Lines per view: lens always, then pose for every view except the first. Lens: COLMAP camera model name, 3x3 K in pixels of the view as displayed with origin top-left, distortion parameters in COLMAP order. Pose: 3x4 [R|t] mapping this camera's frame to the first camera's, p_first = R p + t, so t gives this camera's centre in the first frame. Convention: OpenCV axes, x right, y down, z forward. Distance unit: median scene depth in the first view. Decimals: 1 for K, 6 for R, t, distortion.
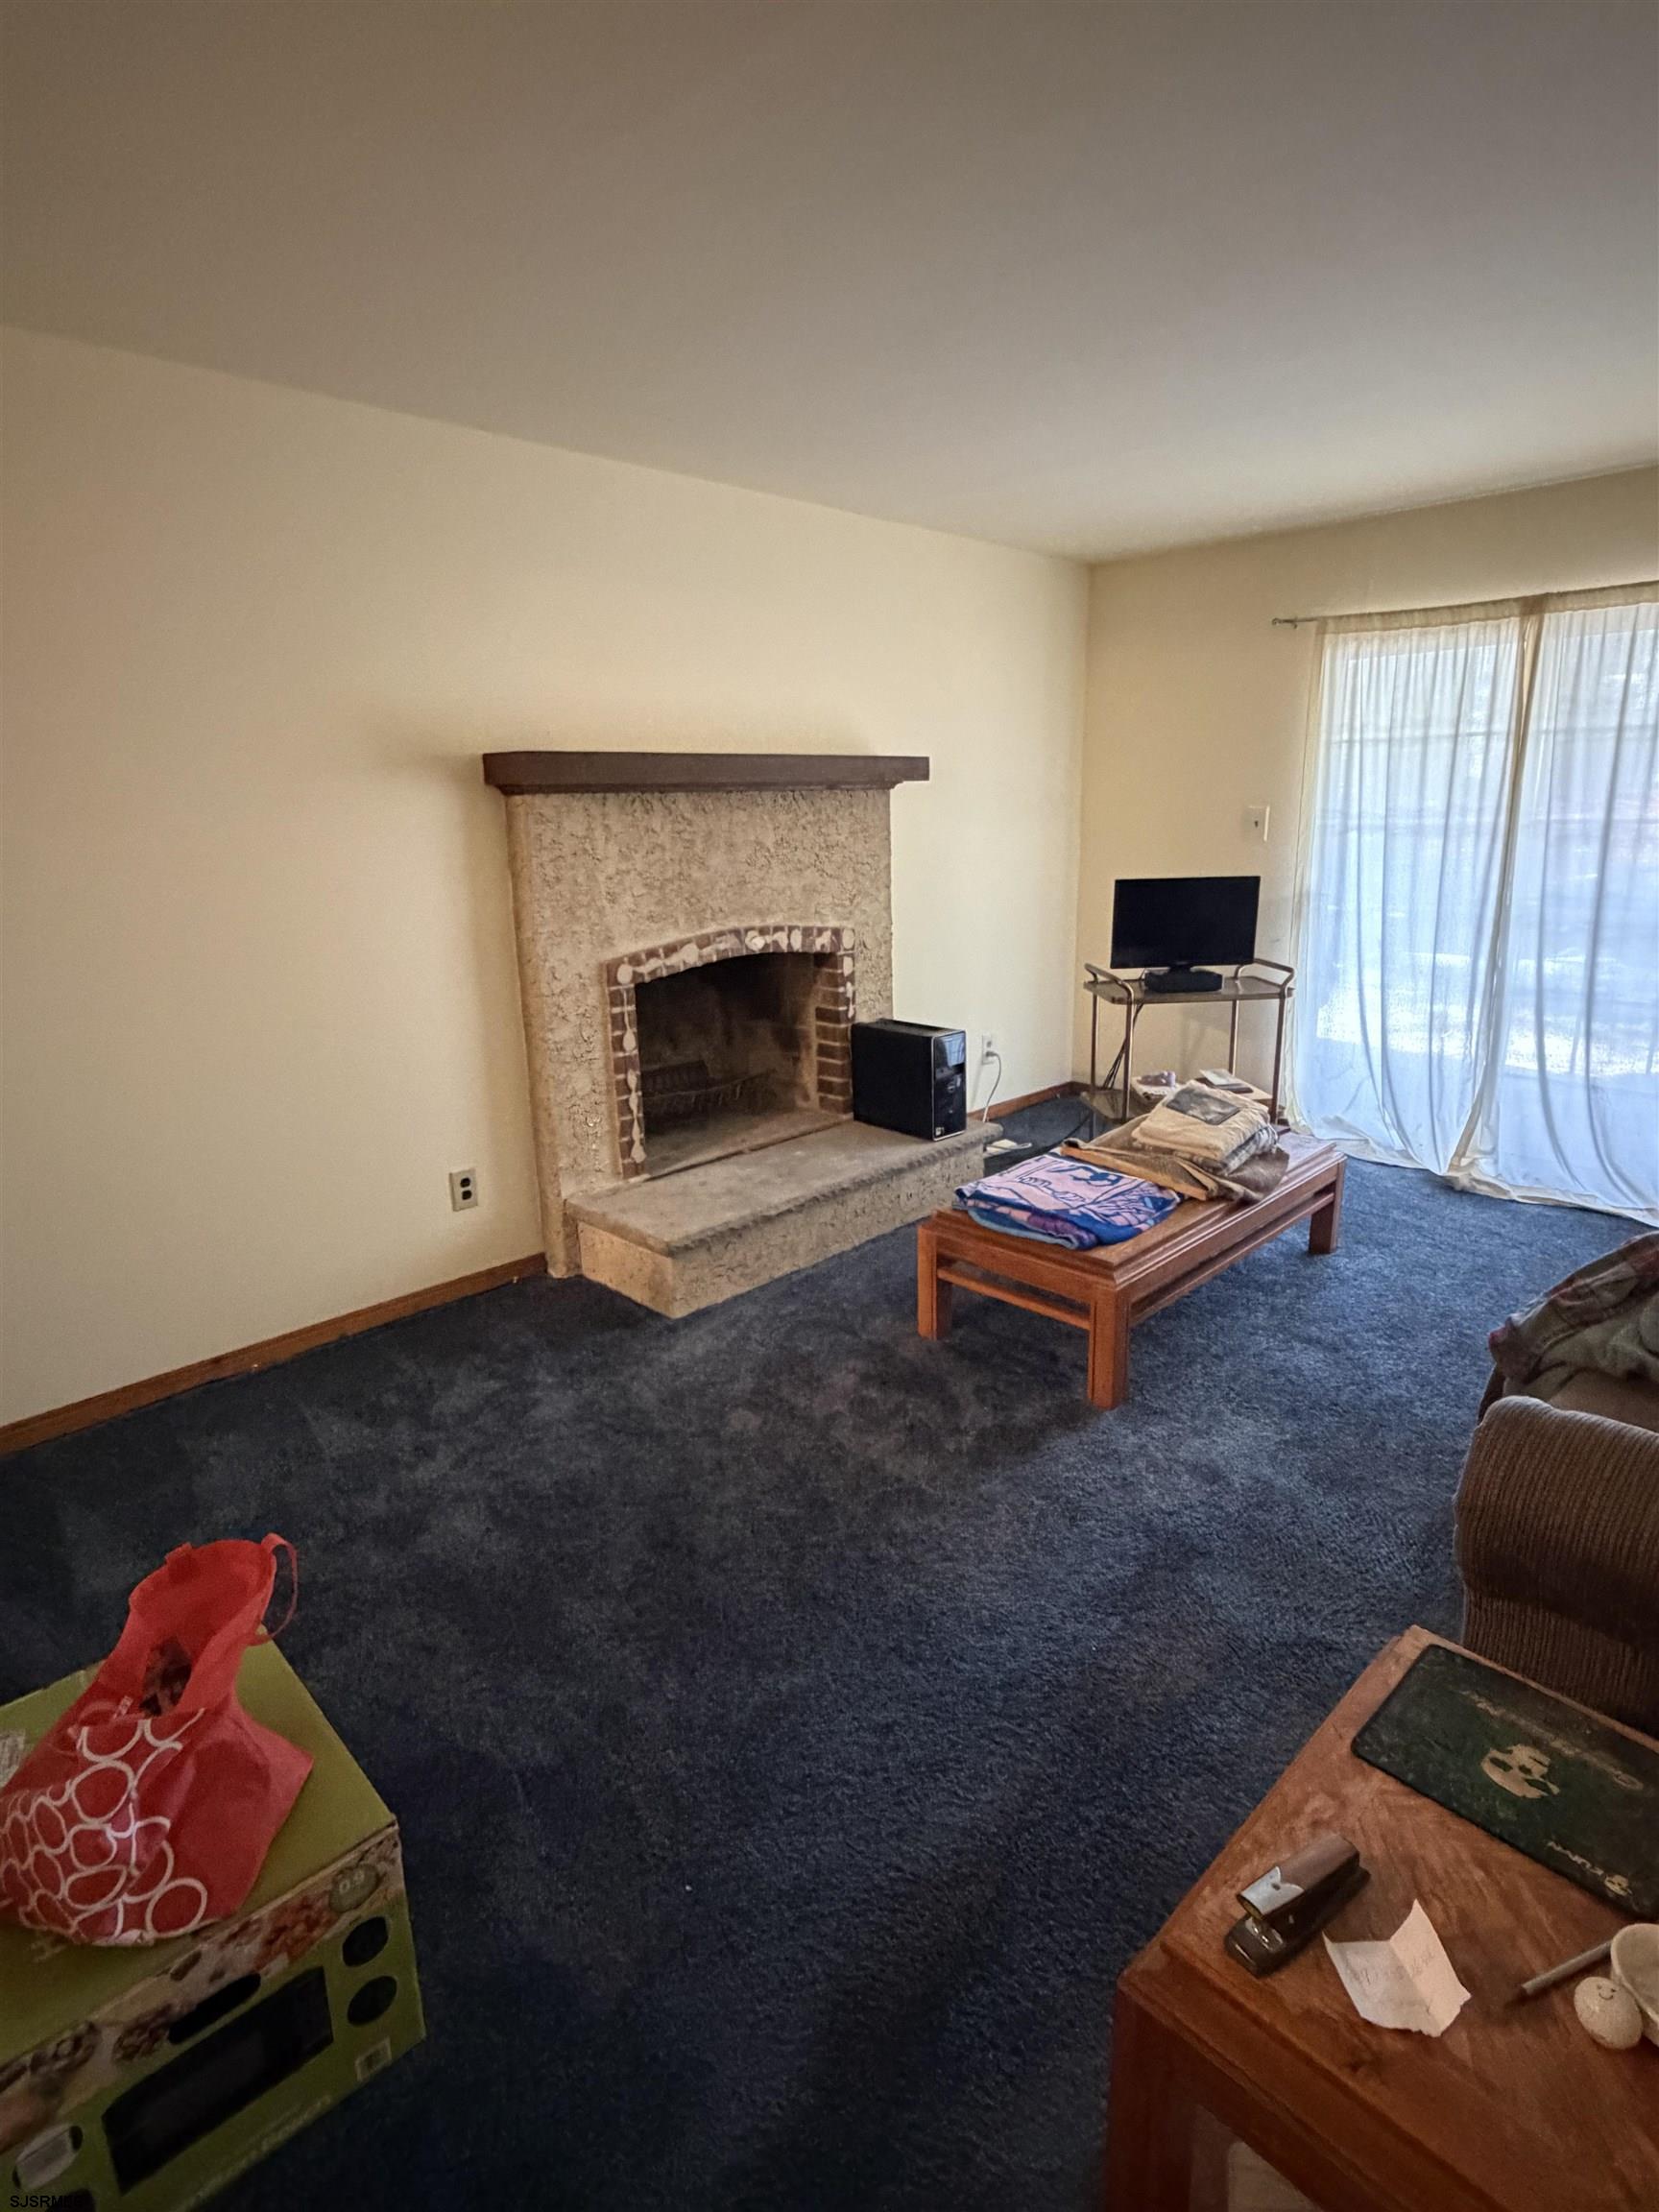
lens RADIAL K [[1138.9, 0, 831.4], [0, 1138.9, 1084.2], [0, 0, 1]] dist [0.001523, 0.000143]
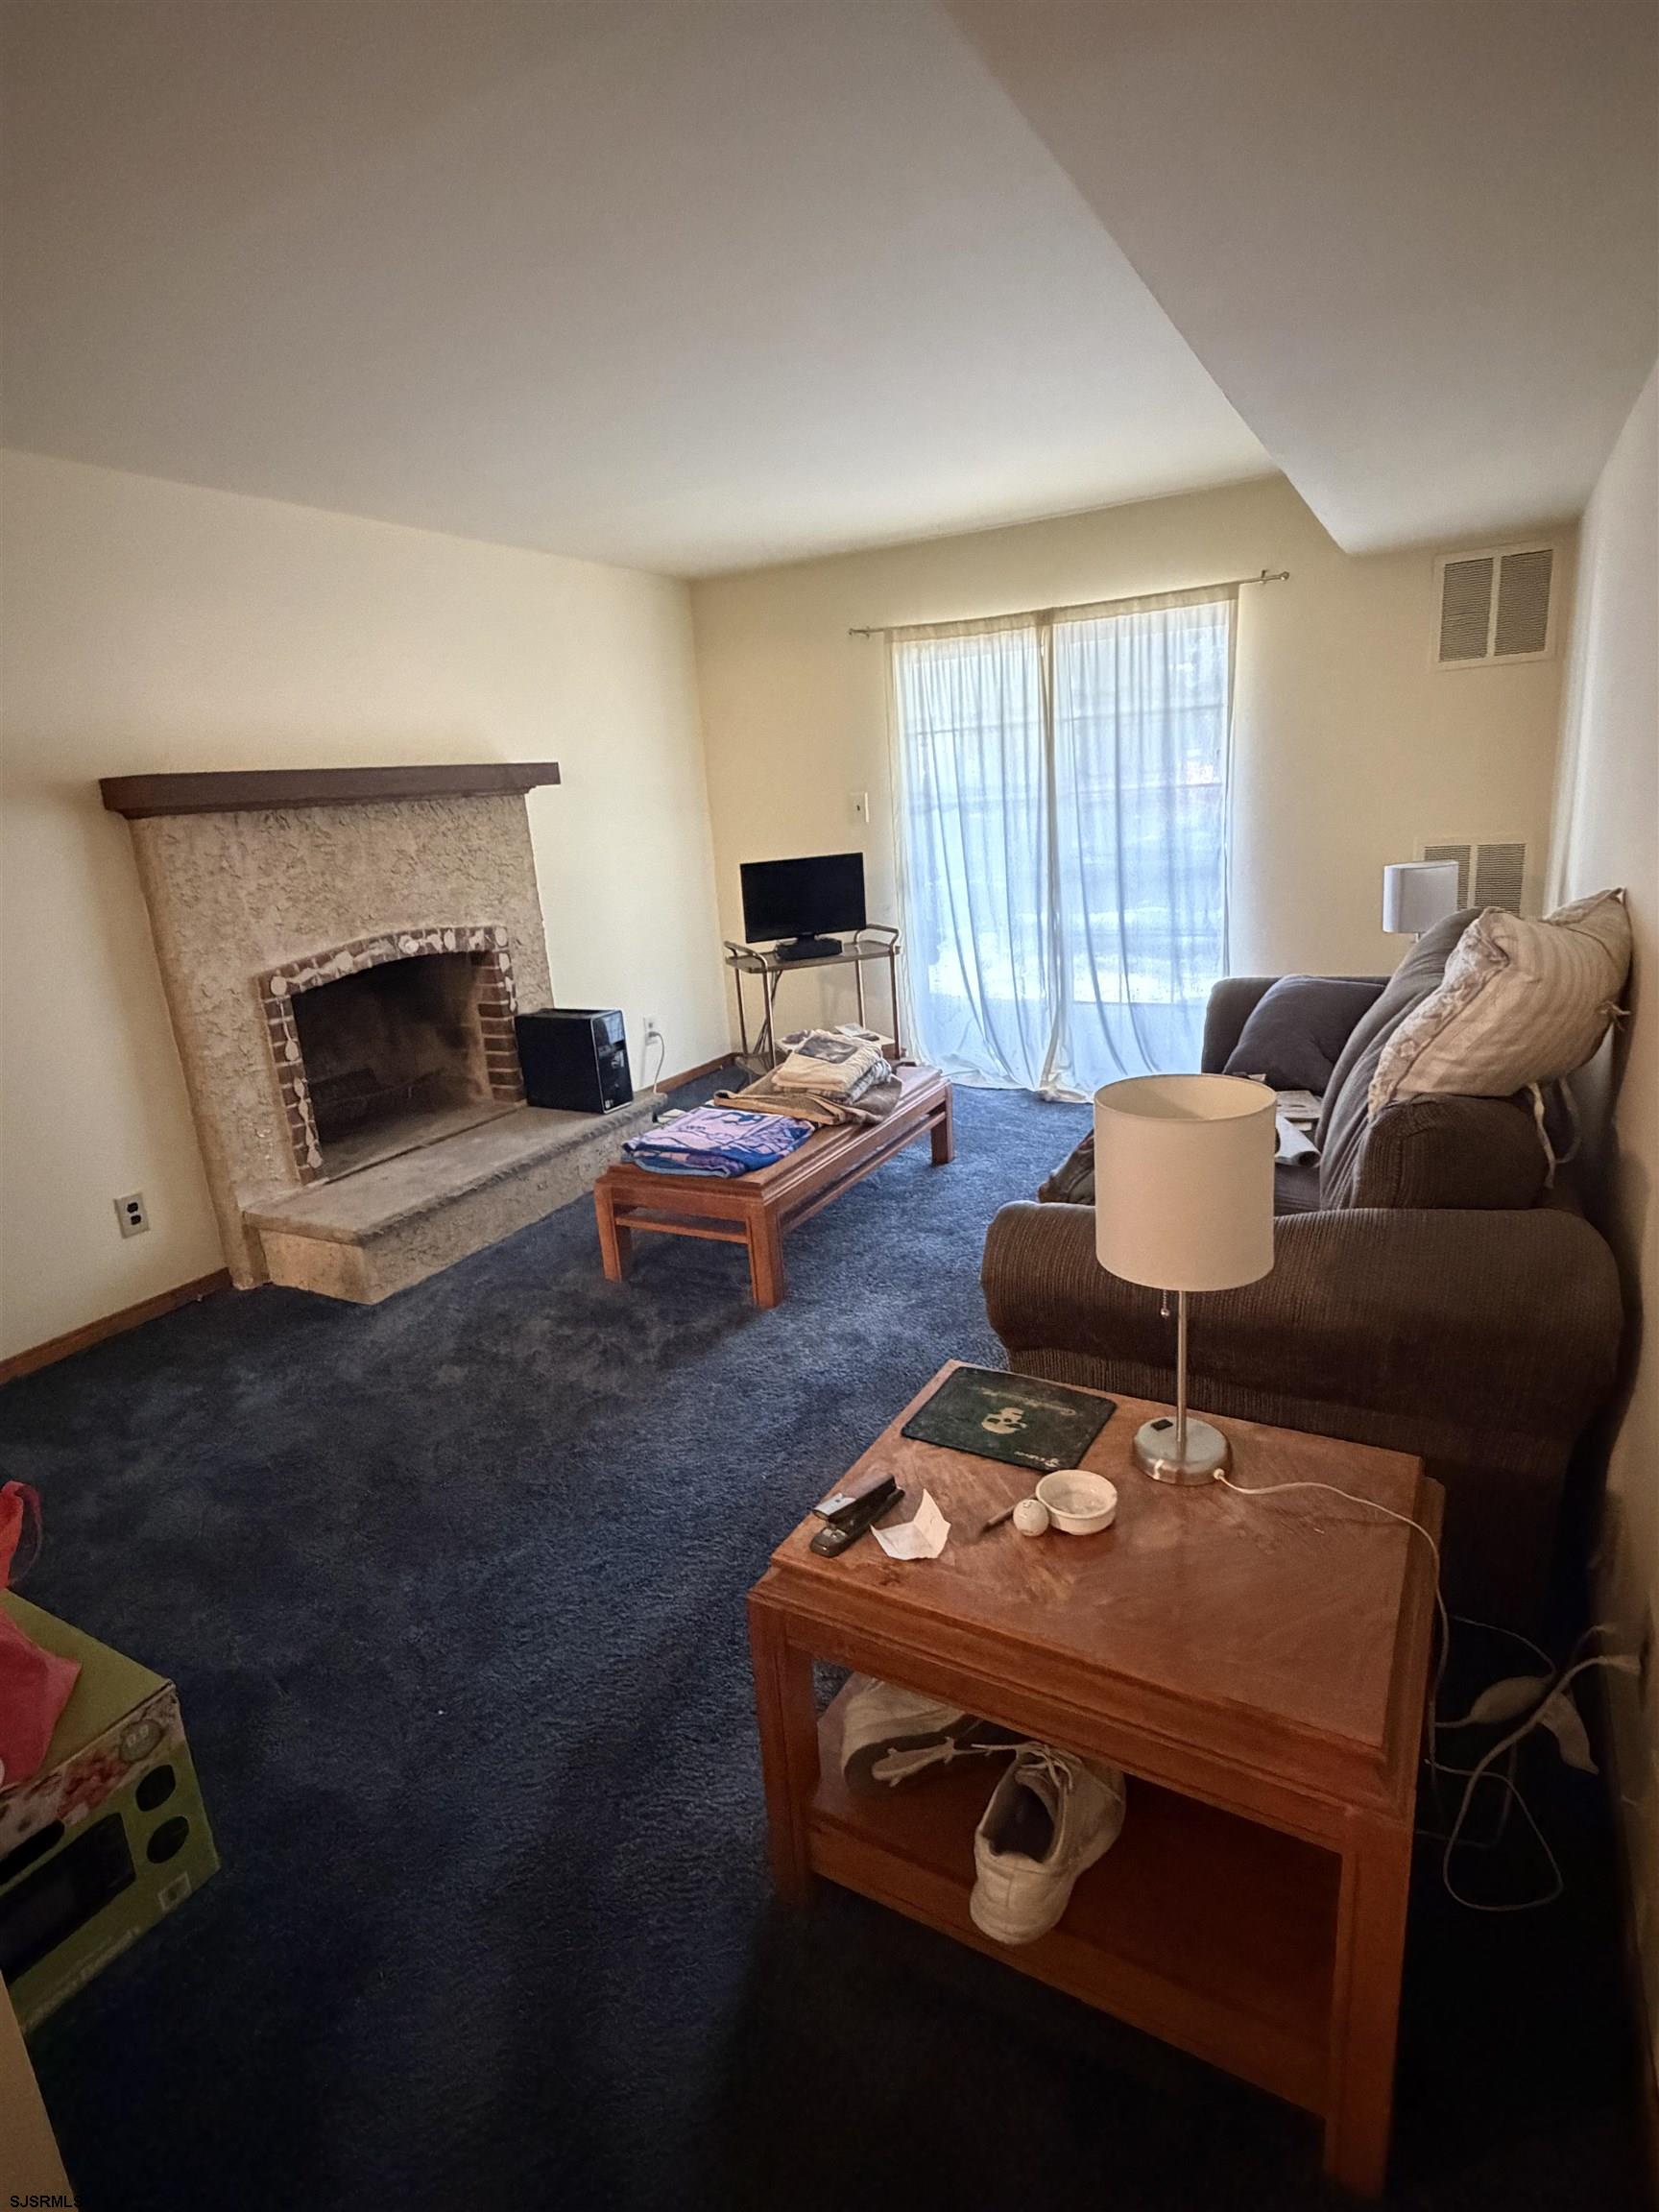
lens RADIAL K [[1141.8, 0, 827.0], [0, 1141.8, 1085.4], [0, 0, 1]] dist [-0.000388, 0.000367]
pose [[0.957801, -0.118426, 0.261903, 0.012661], [0.118596, 0.992826, 0.015214, 0.036631], [-0.261826, 0.016489, 0.964974, -0.128253]]
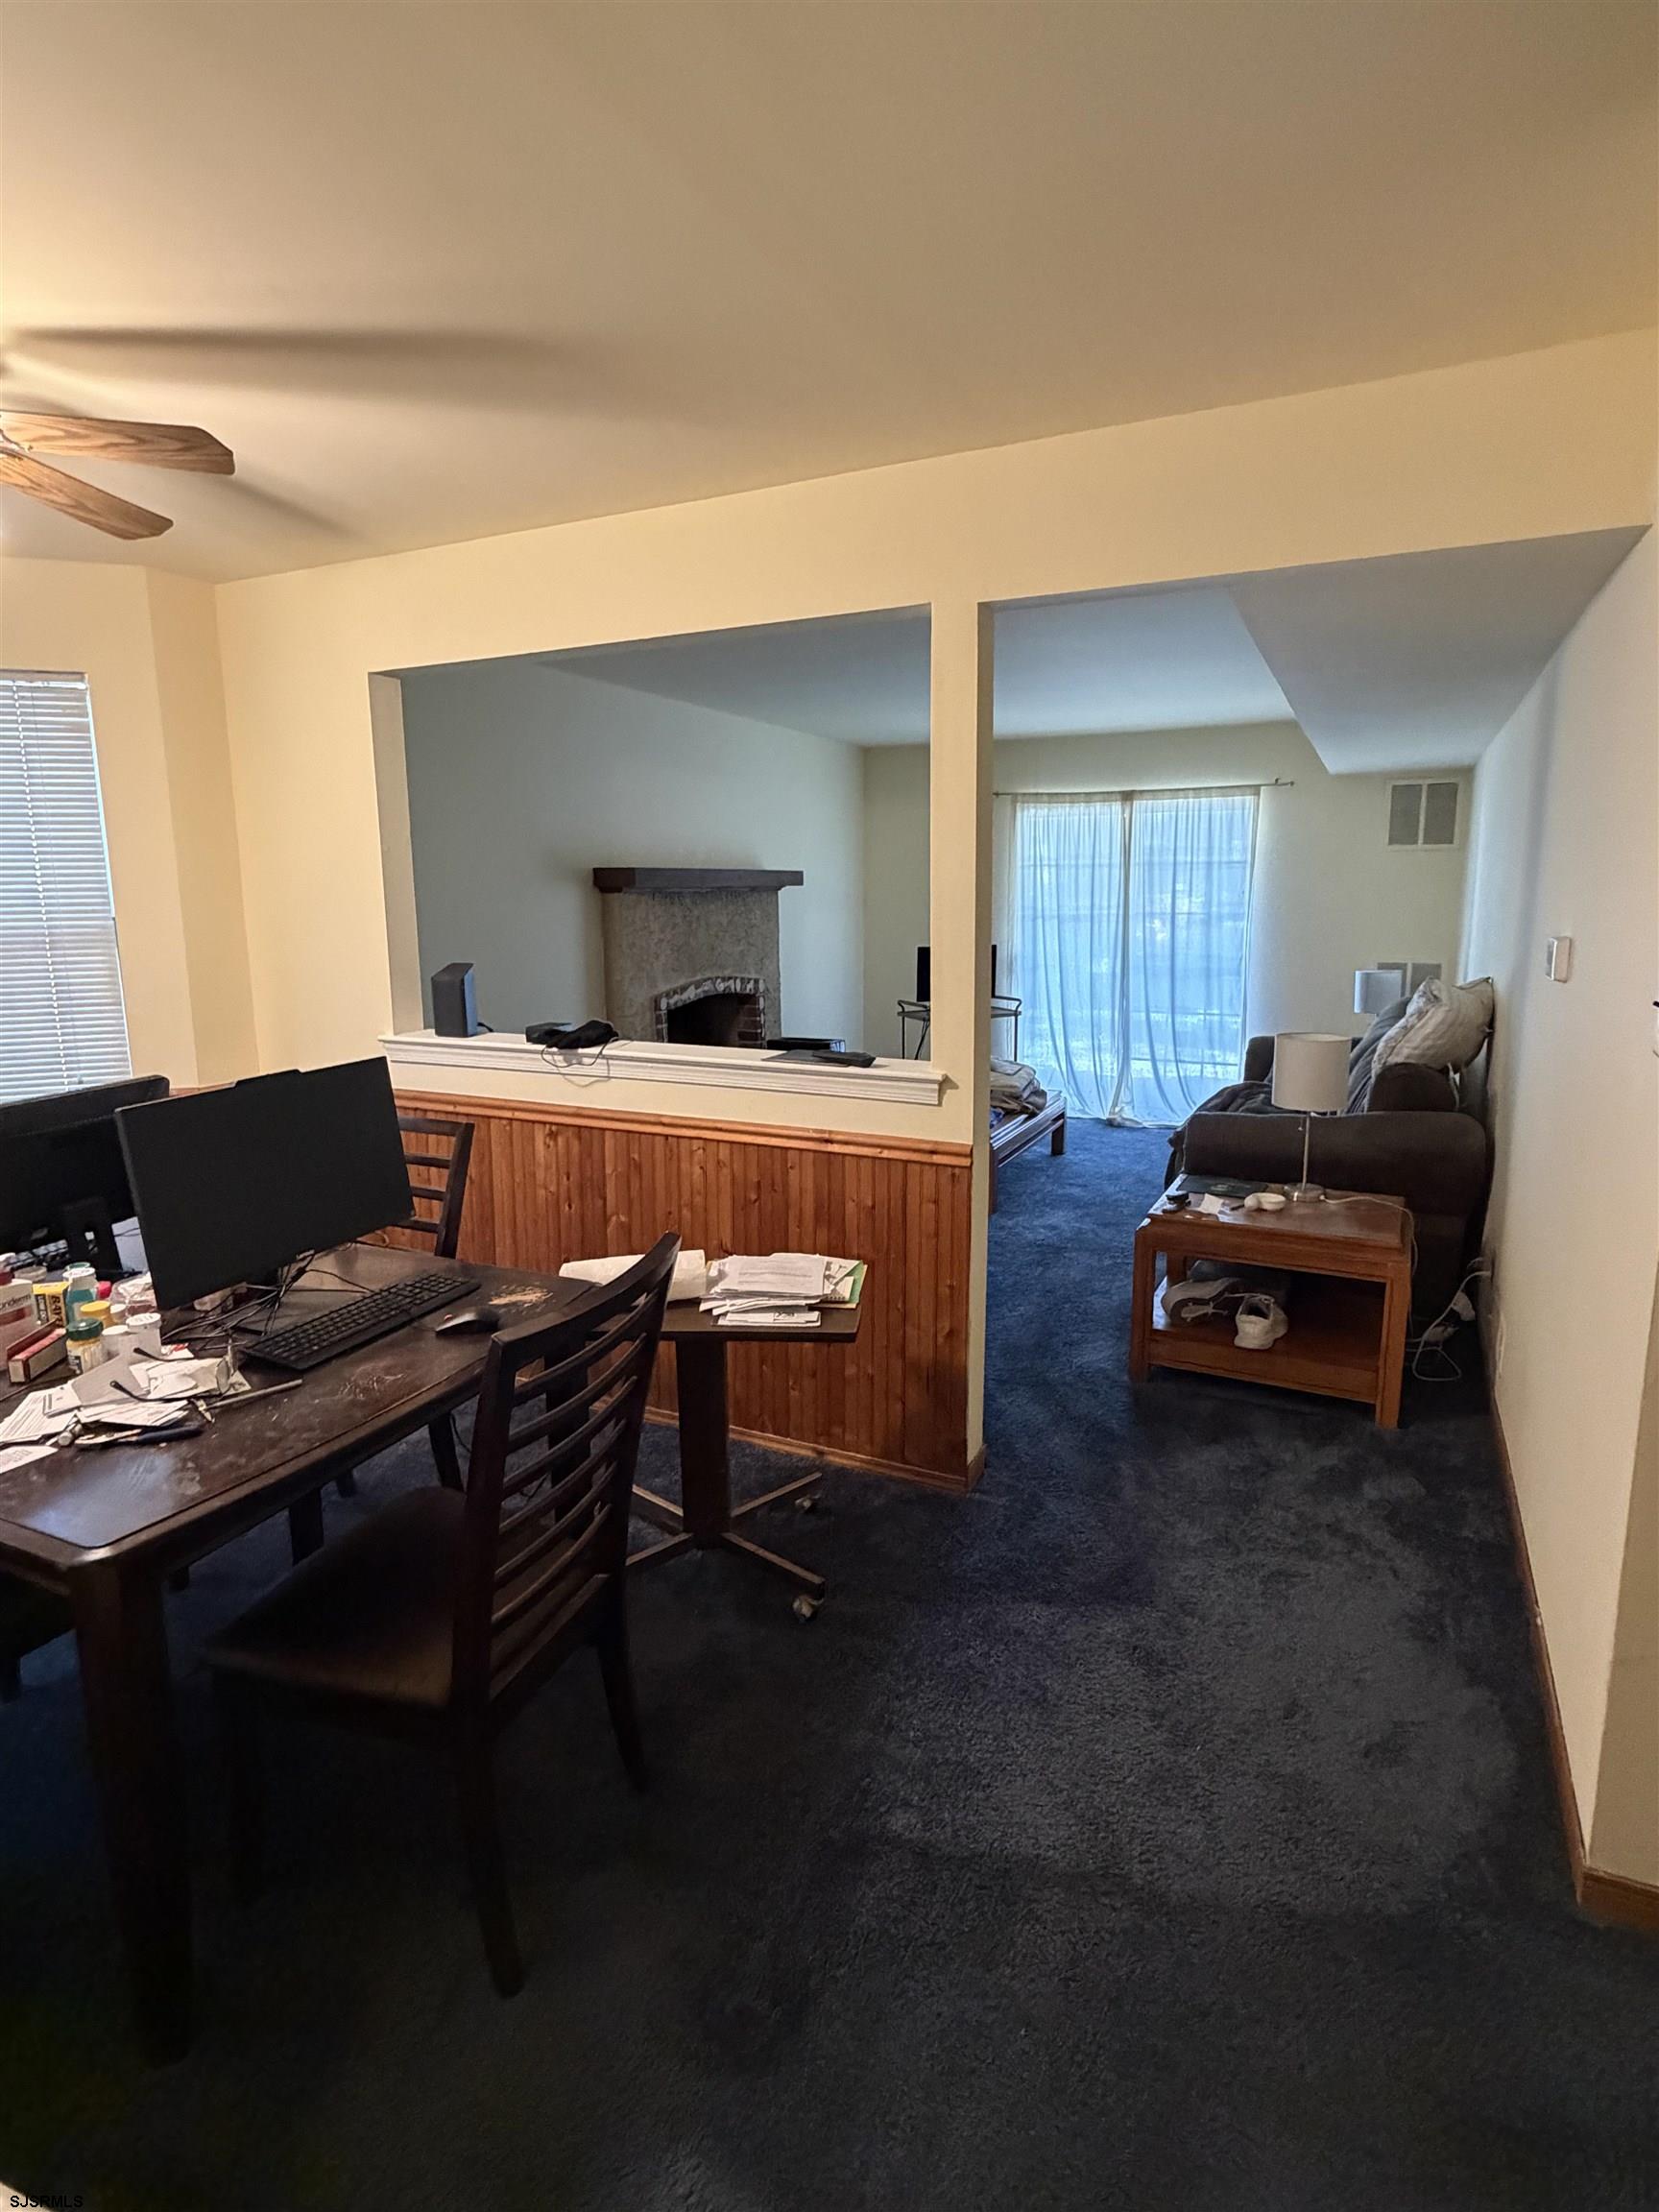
lens RADIAL K [[1141.8, 0, 827.0], [0, 1141.8, 1085.4], [0, 0, 1]] dist [-0.000388, 0.000367]
pose [[0.944487, -0.044044, 0.325584, -0.501562], [0.070257, 0.995126, -0.069193, 0.146787], [-0.320950, 0.088226, 0.942978, -0.582832]]
